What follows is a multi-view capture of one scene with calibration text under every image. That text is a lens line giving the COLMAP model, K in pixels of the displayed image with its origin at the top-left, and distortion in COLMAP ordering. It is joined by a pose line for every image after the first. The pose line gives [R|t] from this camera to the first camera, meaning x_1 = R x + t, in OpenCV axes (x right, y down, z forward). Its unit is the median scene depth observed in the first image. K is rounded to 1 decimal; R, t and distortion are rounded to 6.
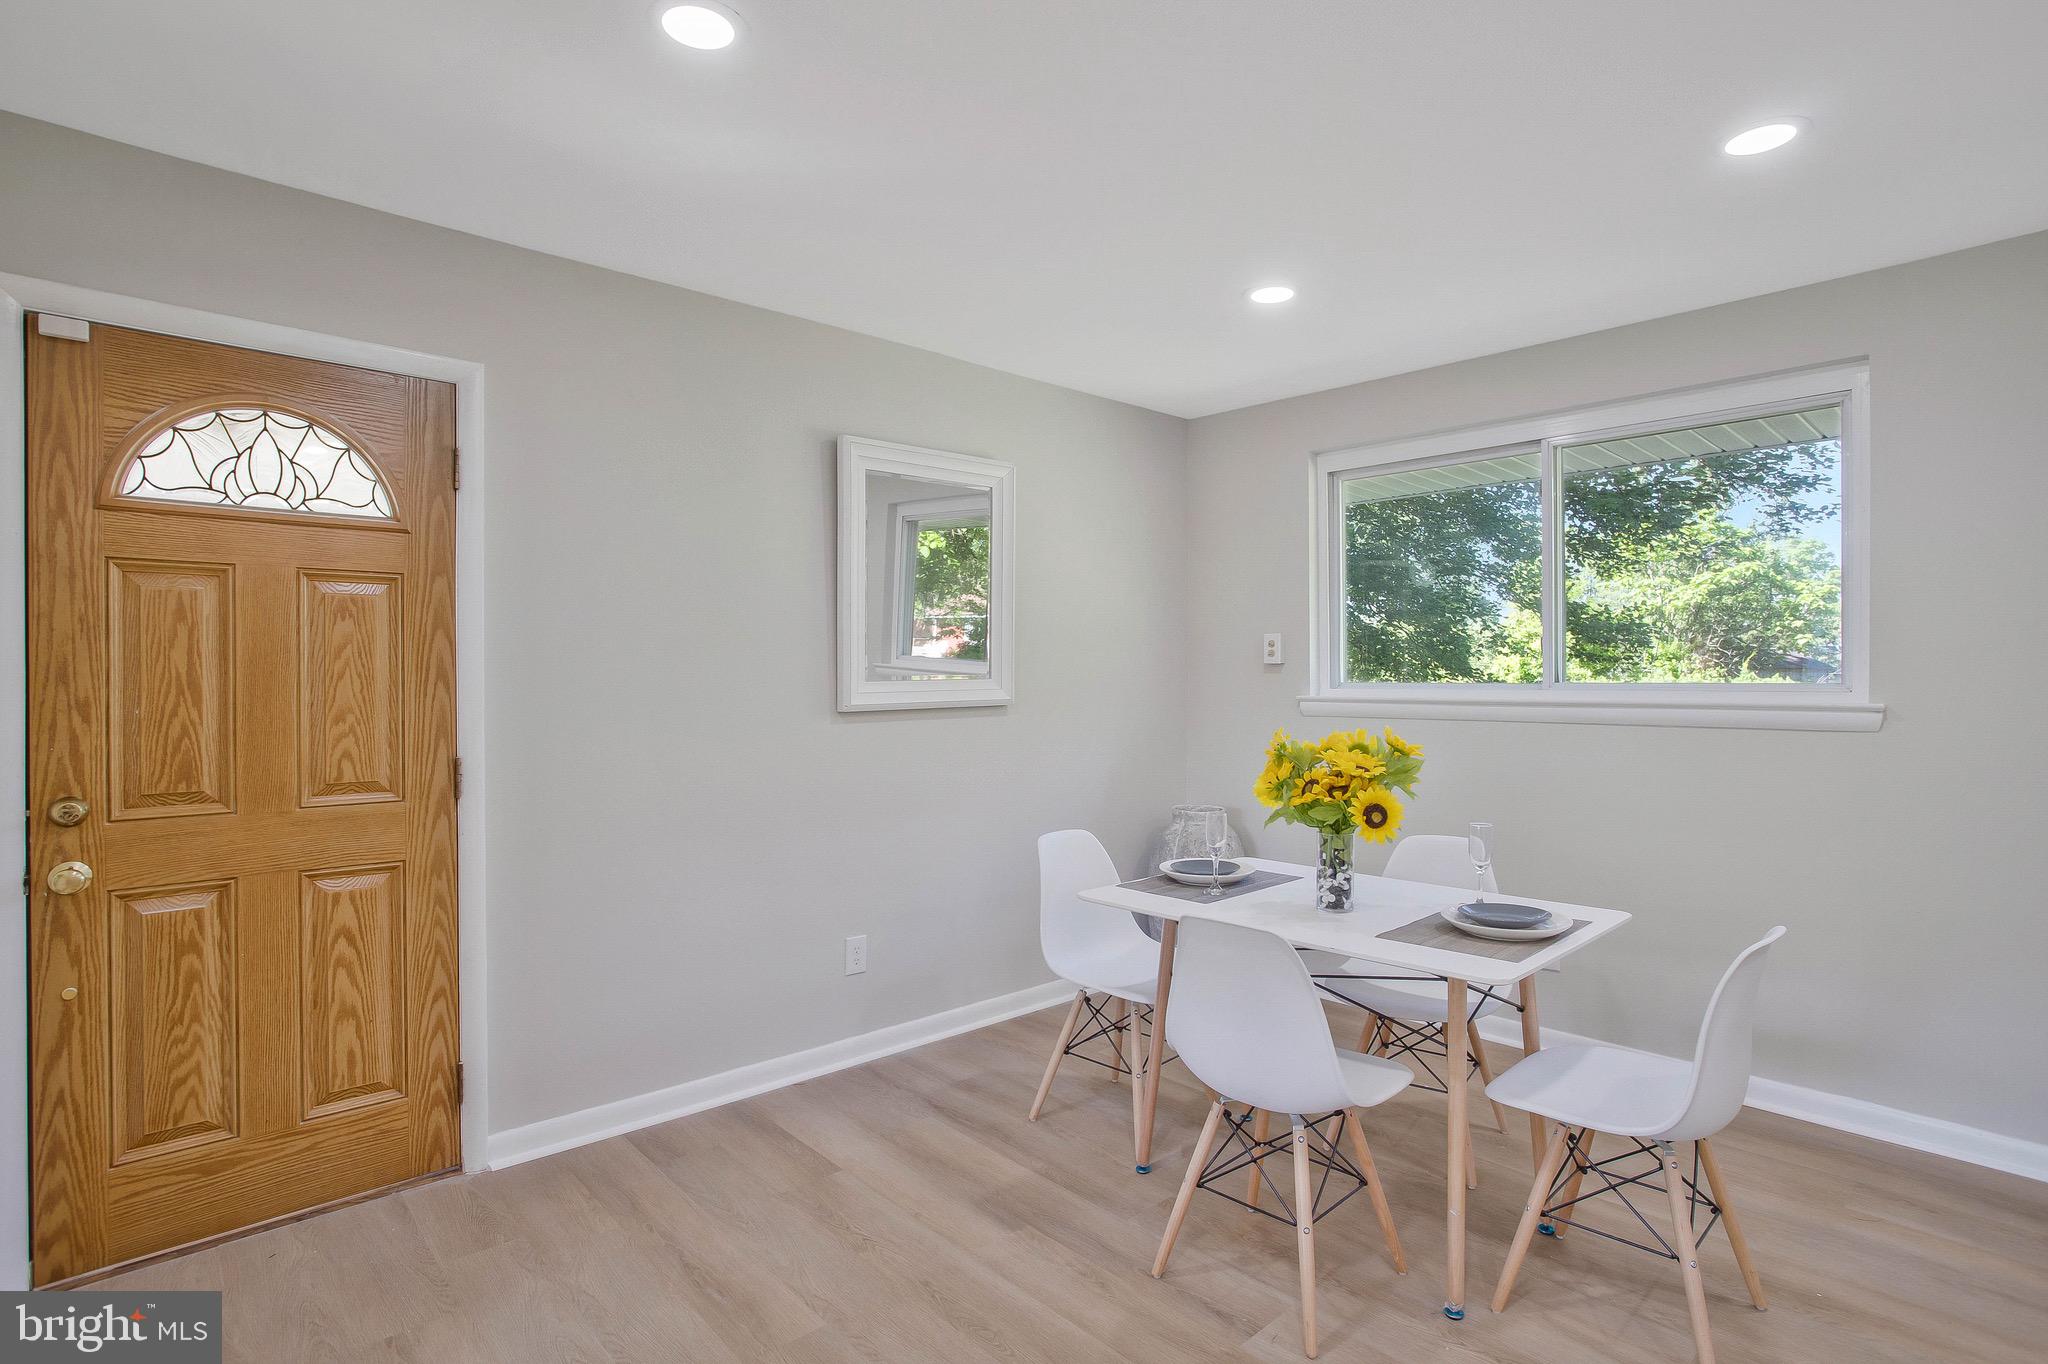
lens RADIAL K [[1062.9, 0, 1027.5], [0, 1062.9, 692.9], [0, 0, 1]] dist [-0.033391, 0.030691]
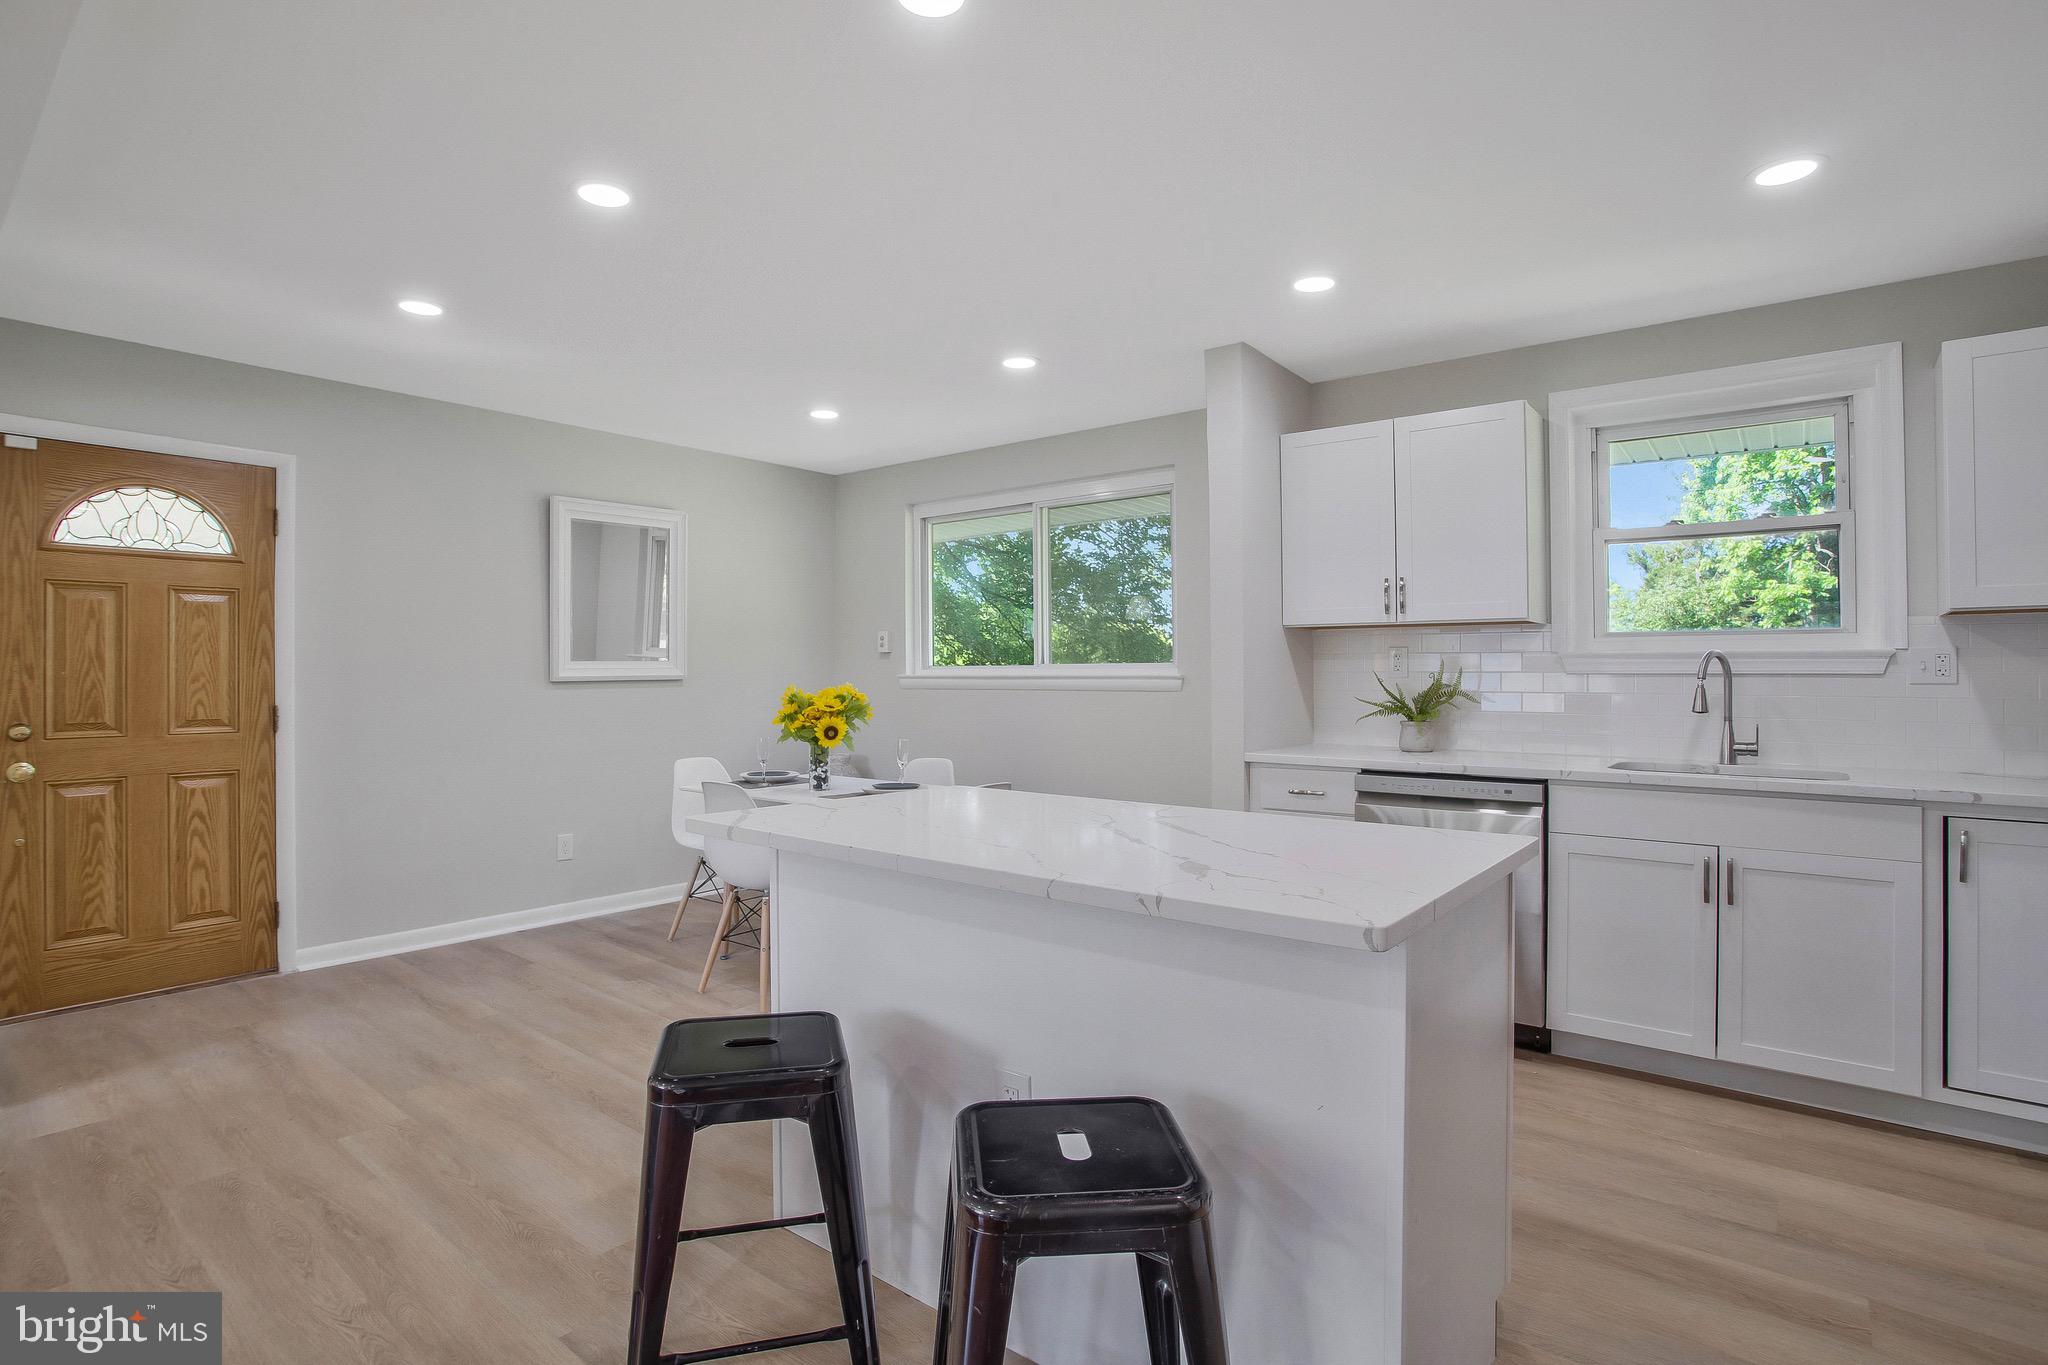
lens RADIAL K [[1024.3, 0, 1034.3], [0, 1024.3, 681.2], [0, 0, 1]] dist [-0.070139, 0.037395]
pose [[0.987218, 0.000290, 0.159374, 0.363025], [0.000983, 0.999968, -0.007911, 0.039971], [-0.159372, 0.007967, 0.987187, -0.688731]]
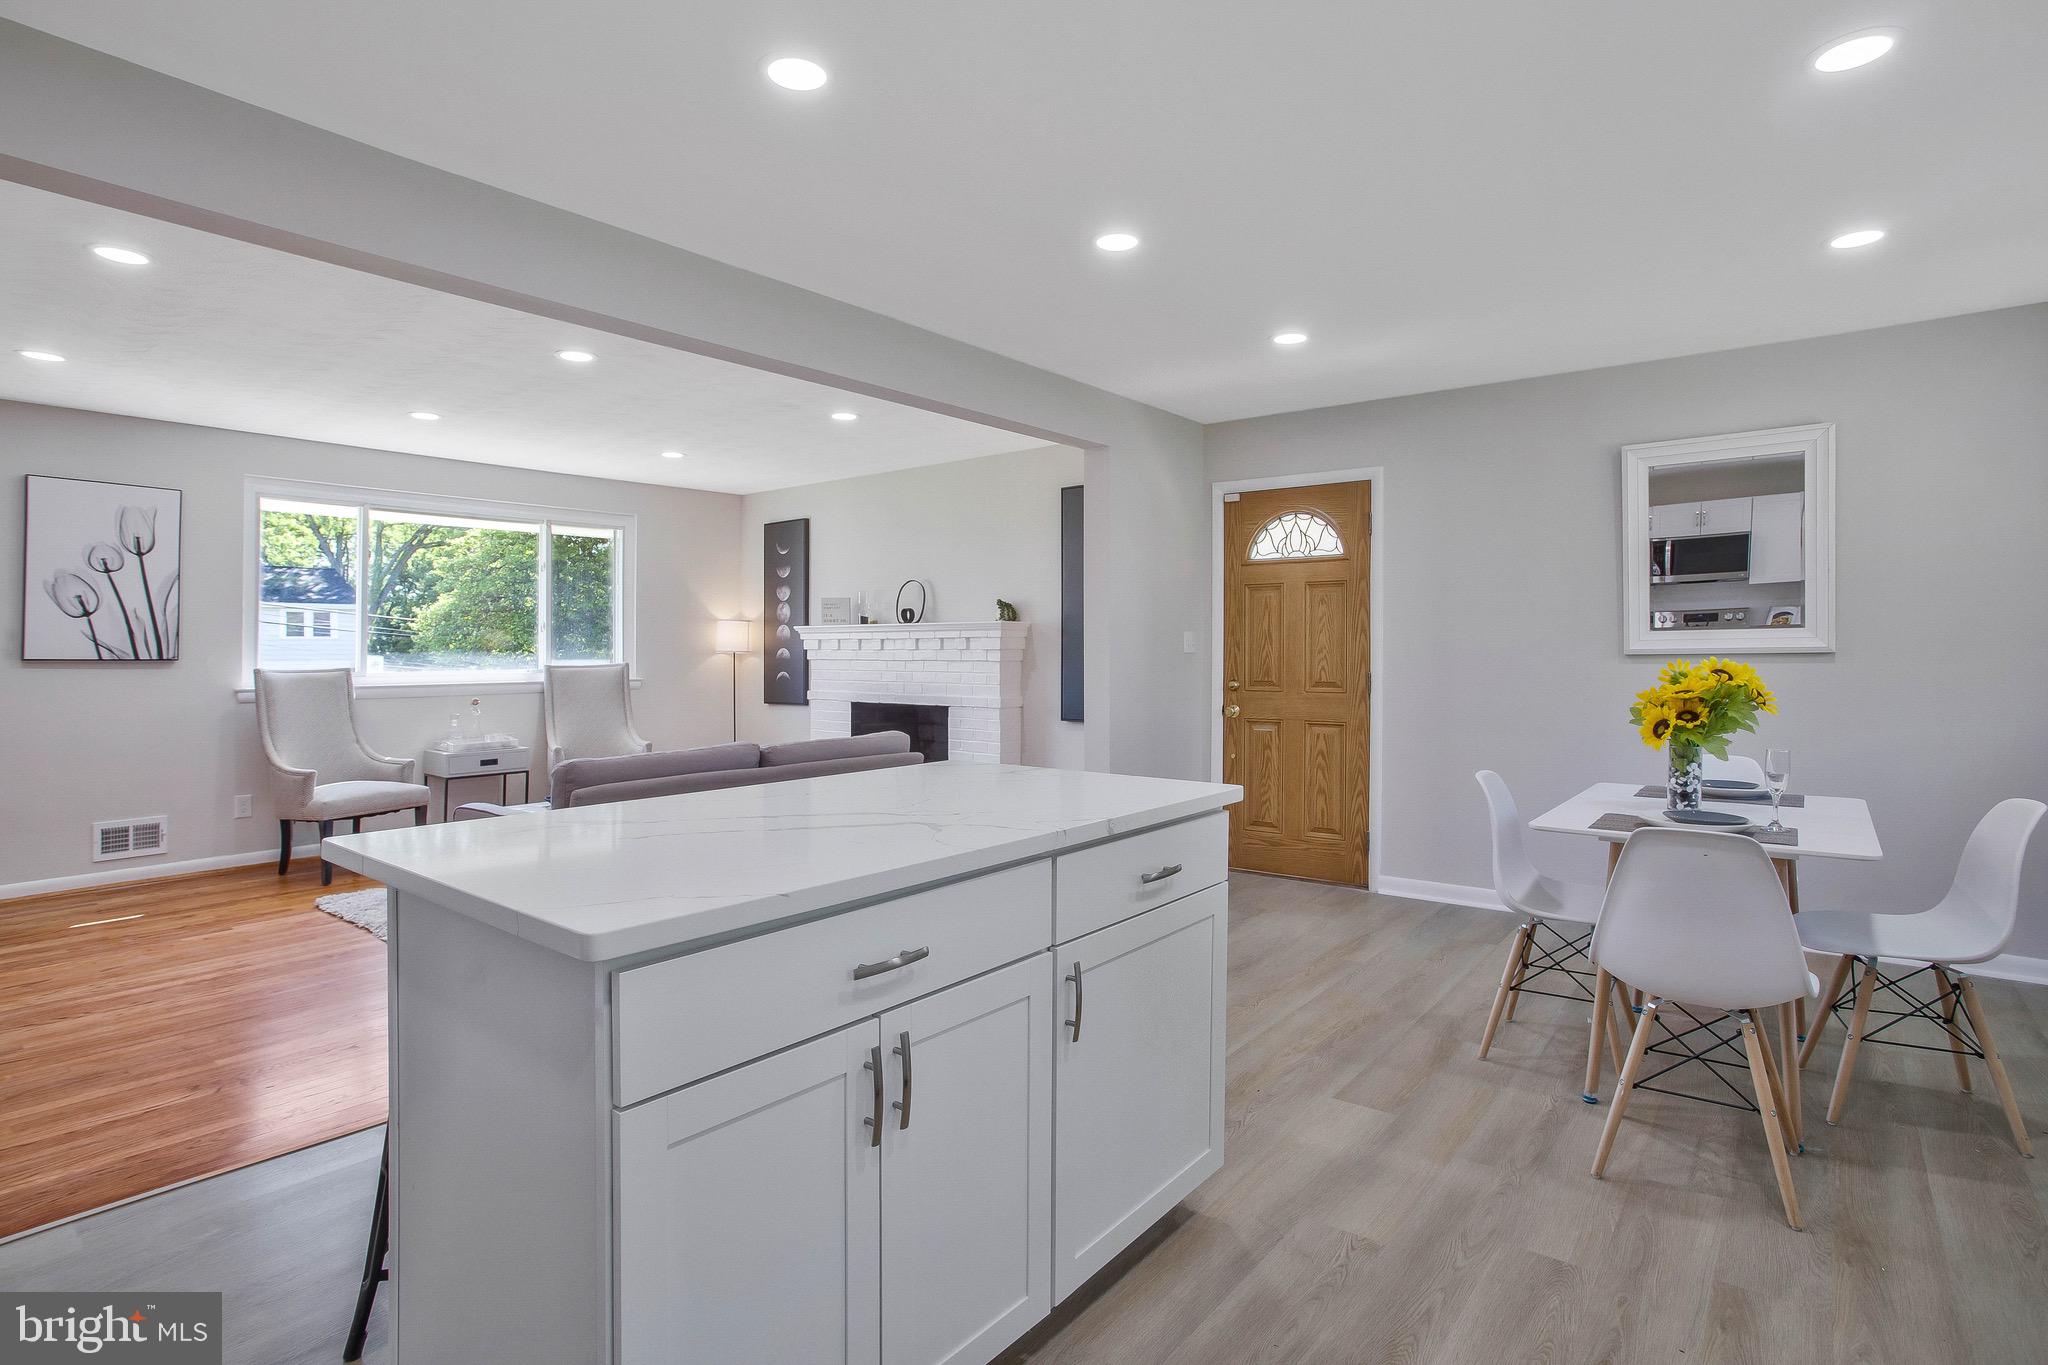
lens RADIAL K [[1026.2, 0, 1021.5], [0, 1026.2, 623.1], [0, 0, 1]] dist [-0.062158, 0.026826]
pose [[0.165857, -0.023216, -0.985877, 1.283072], [-0.012605, 0.999591, -0.025659, 0.027506], [0.986069, 0.016683, 0.165496, 0.064330]]
